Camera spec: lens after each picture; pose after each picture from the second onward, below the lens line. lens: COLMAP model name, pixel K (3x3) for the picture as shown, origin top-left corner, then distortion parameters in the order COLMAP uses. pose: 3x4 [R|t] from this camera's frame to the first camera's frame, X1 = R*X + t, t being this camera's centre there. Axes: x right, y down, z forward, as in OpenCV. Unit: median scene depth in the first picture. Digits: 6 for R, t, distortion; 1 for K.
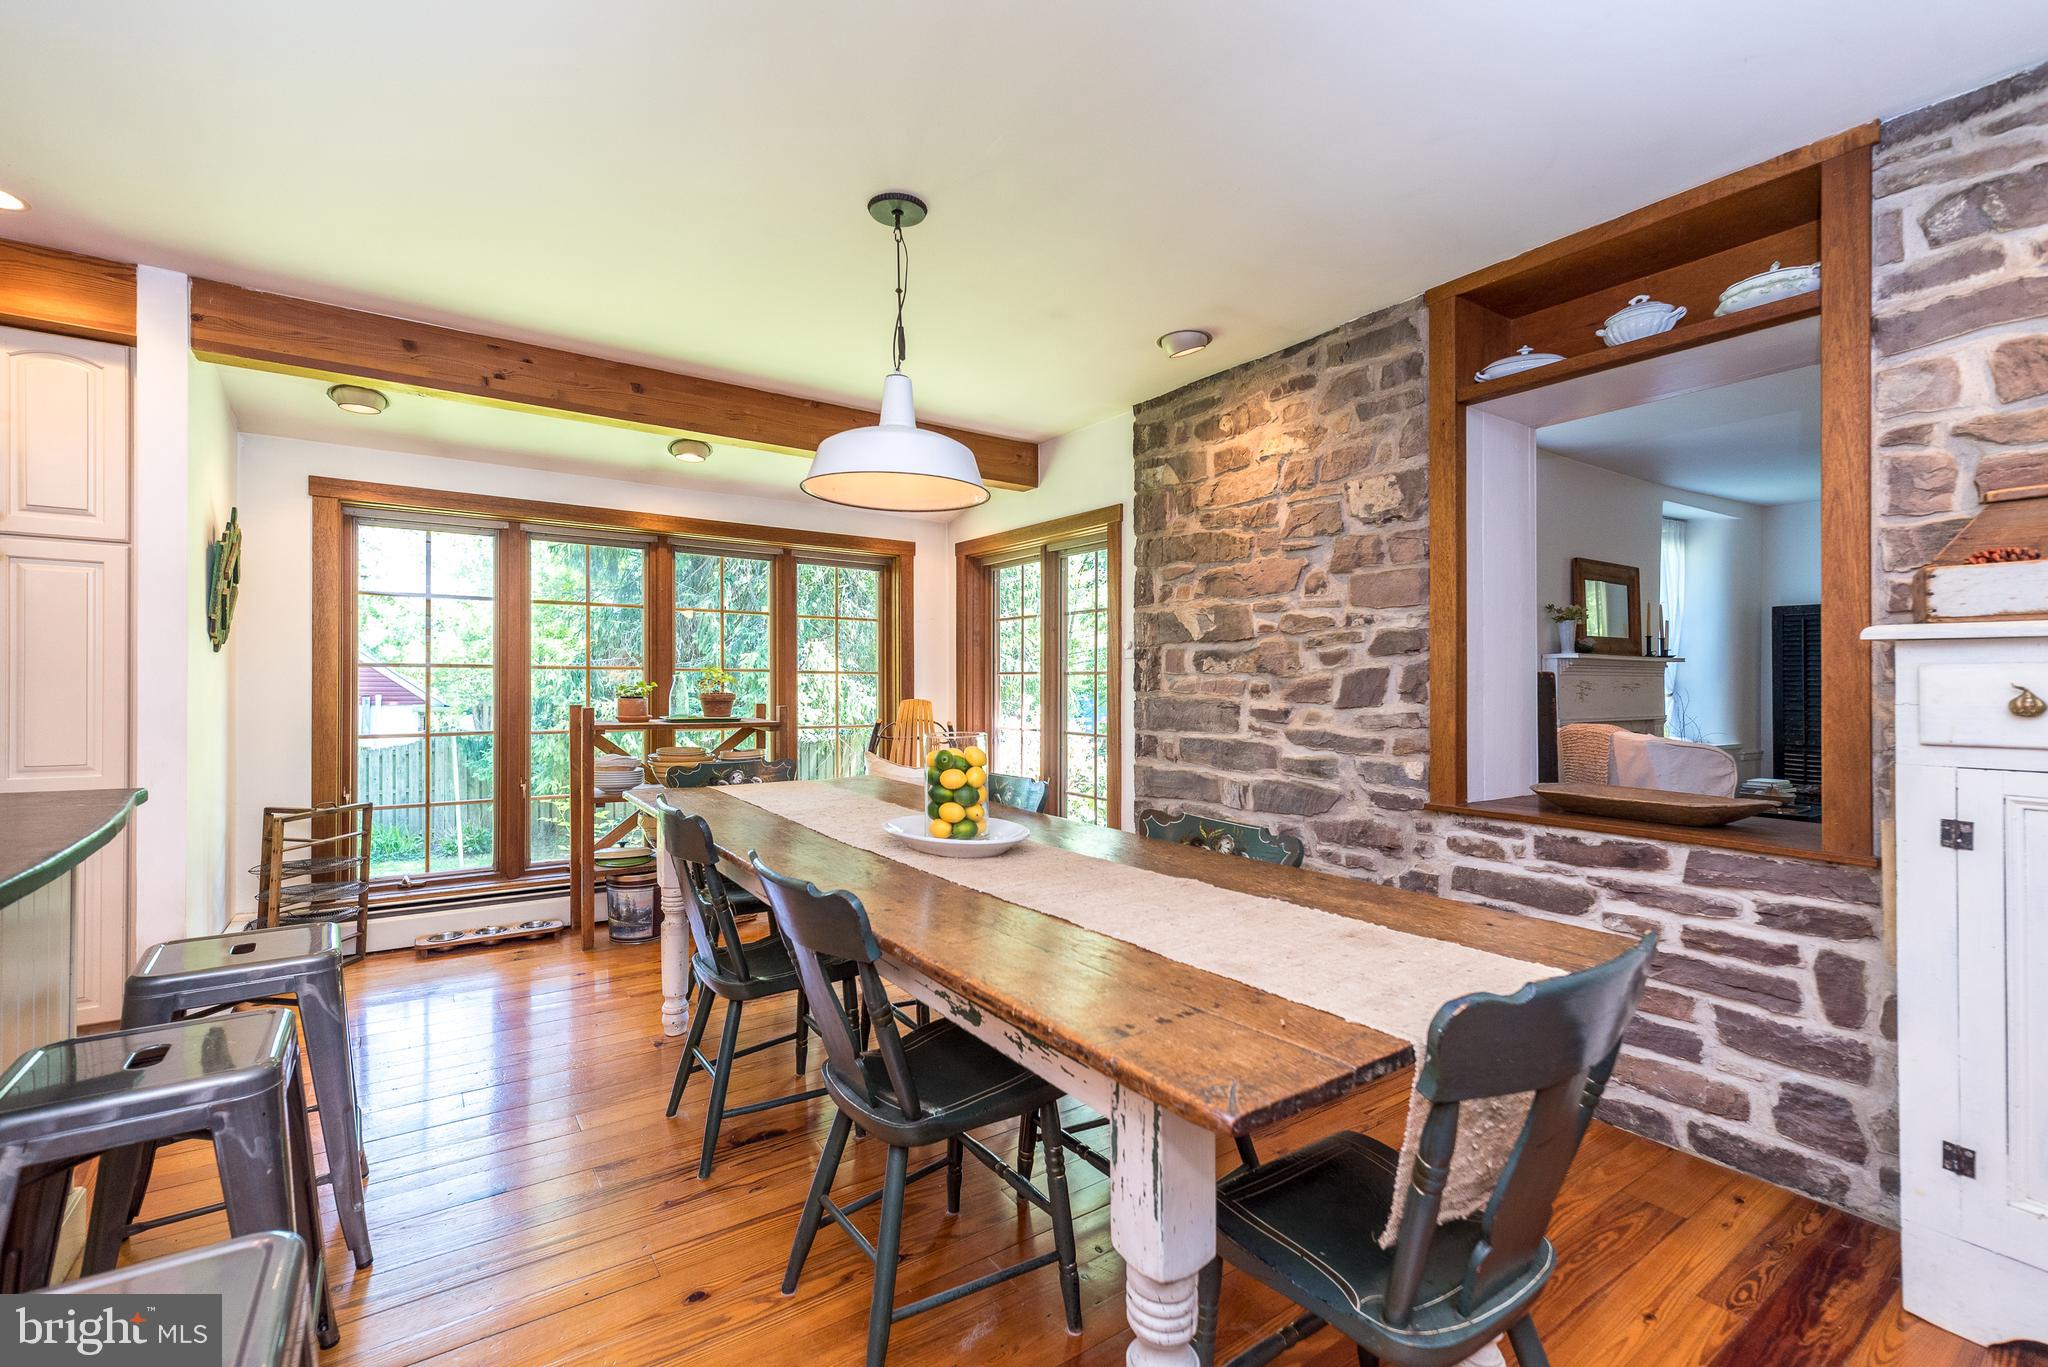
lens RADIAL K [[888.0, 0, 1023.0], [0, 888.0, 680.1], [0, 0, 1]] dist [0.002546, 0.000429]
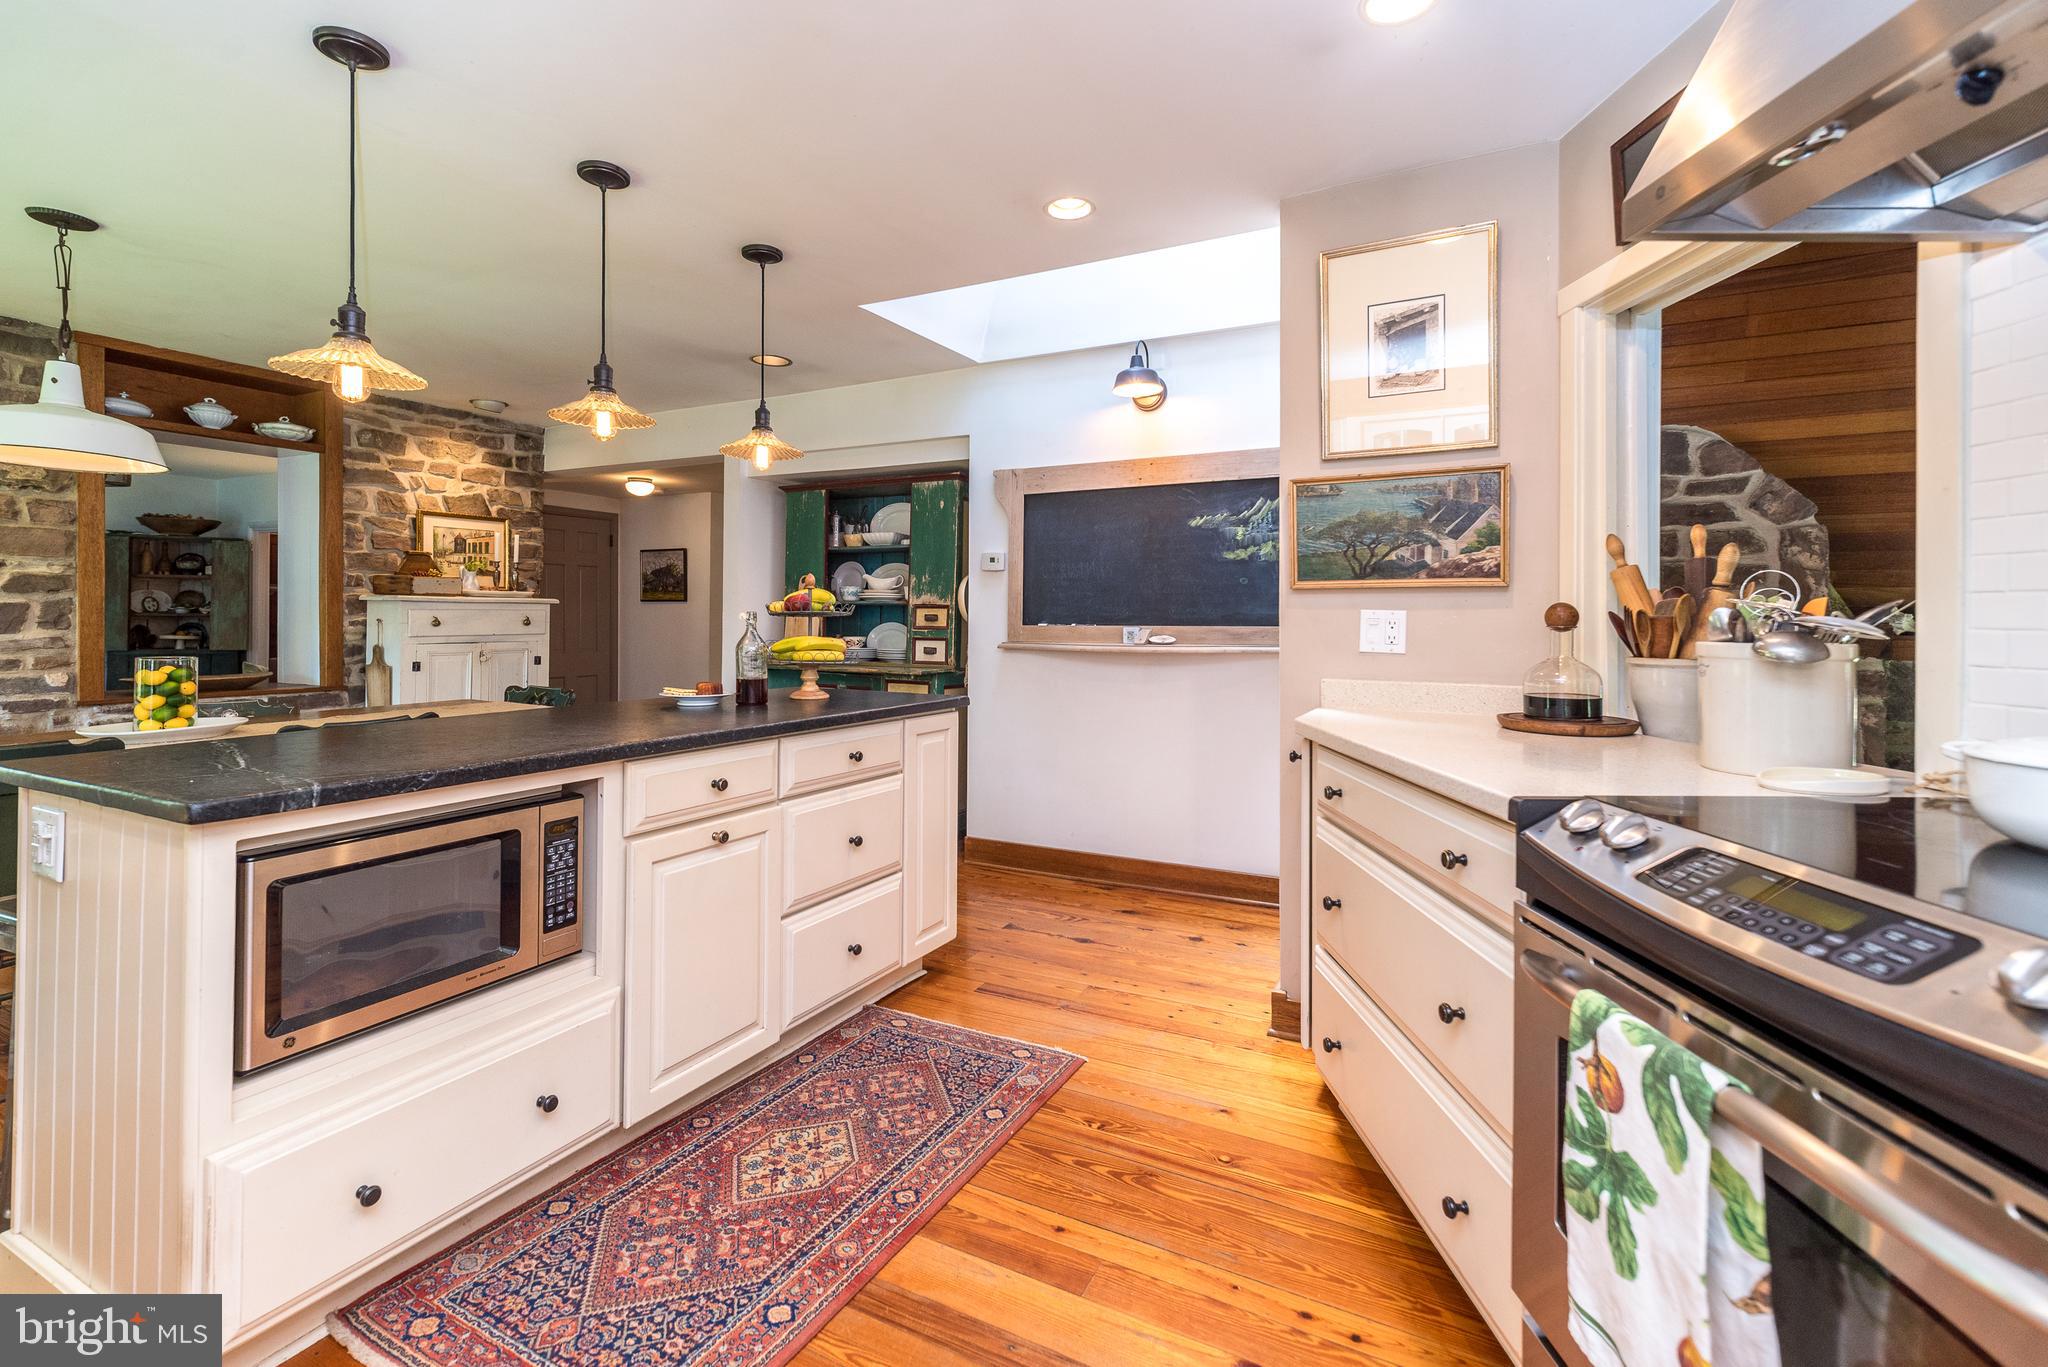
lens RADIAL K [[888.0, 0, 1039.4], [0, 888.0, 613.9], [0, 0, 1]] dist [0.002546, 0.000429]
pose [[-0.482866, 0.004182, 0.875684, -1.452782], [-0.004580, 0.999963, -0.007301, 0.005102], [-0.875682, -0.007535, -0.482829, 0.349216]]
